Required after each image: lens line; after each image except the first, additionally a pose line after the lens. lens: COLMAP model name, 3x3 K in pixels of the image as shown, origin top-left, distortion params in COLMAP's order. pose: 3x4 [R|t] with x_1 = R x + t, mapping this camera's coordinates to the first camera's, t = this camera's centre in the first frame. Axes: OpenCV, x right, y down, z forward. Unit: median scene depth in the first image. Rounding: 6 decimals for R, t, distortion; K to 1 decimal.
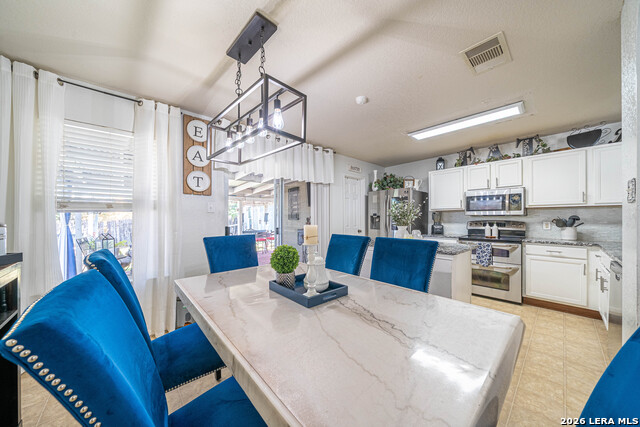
lens RADIAL K [[222.6, 0, 317.9], [0, 222.6, 219.3], [0, 0, 1]] dist [-0.000369, -0.000146]
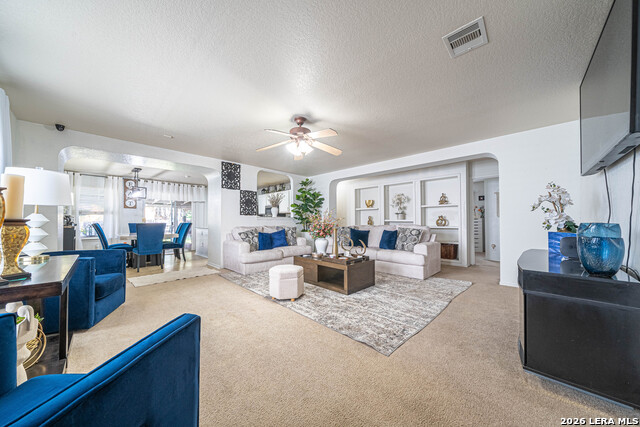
lens RADIAL K [[219.5, 0, 315.5], [0, 219.5, 220.6], [0, 0, 1]] dist [-0.000823, -0.000042]
pose [[0.998769, -0.000181, 0.049593, 1.391328], [0.000753, 0.999933, -0.011510, 0.060872], [-0.049588, 0.011533, 0.998703, -1.555831]]
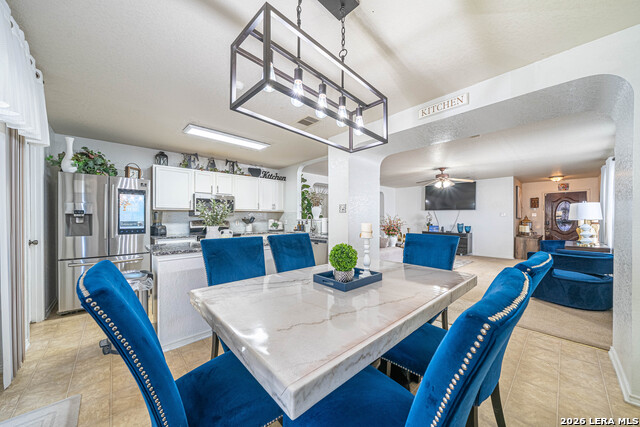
lens RADIAL K [[222.6, 0, 317.9], [0, 222.6, 219.3], [0, 0, 1]] dist [-0.000369, -0.000146]
pose [[0.004321, -0.003340, 0.999985, -0.539993], [0.002478, 0.999991, 0.003330, -0.000864], [-0.999988, 0.002463, 0.004329, 0.519526]]
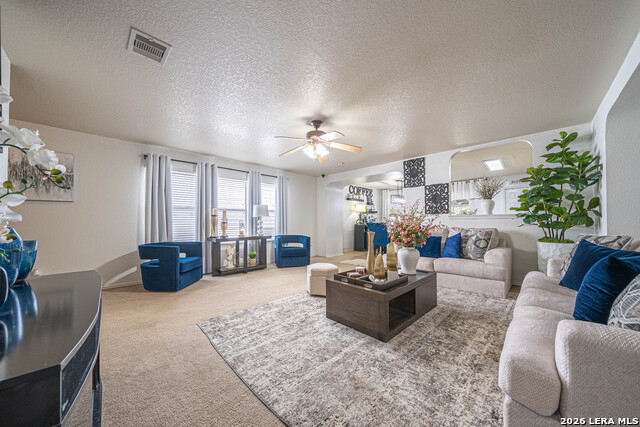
lens RADIAL K [[222.6, 0, 317.9], [0, 222.6, 219.3], [0, 0, 1]] dist [-0.000369, -0.000146]
pose [[0.044100, -0.004908, -0.999015, 2.456258], [-0.002063, 0.999985, -0.005004, 0.040797], [0.999025, 0.002282, 0.044089, -0.557965]]
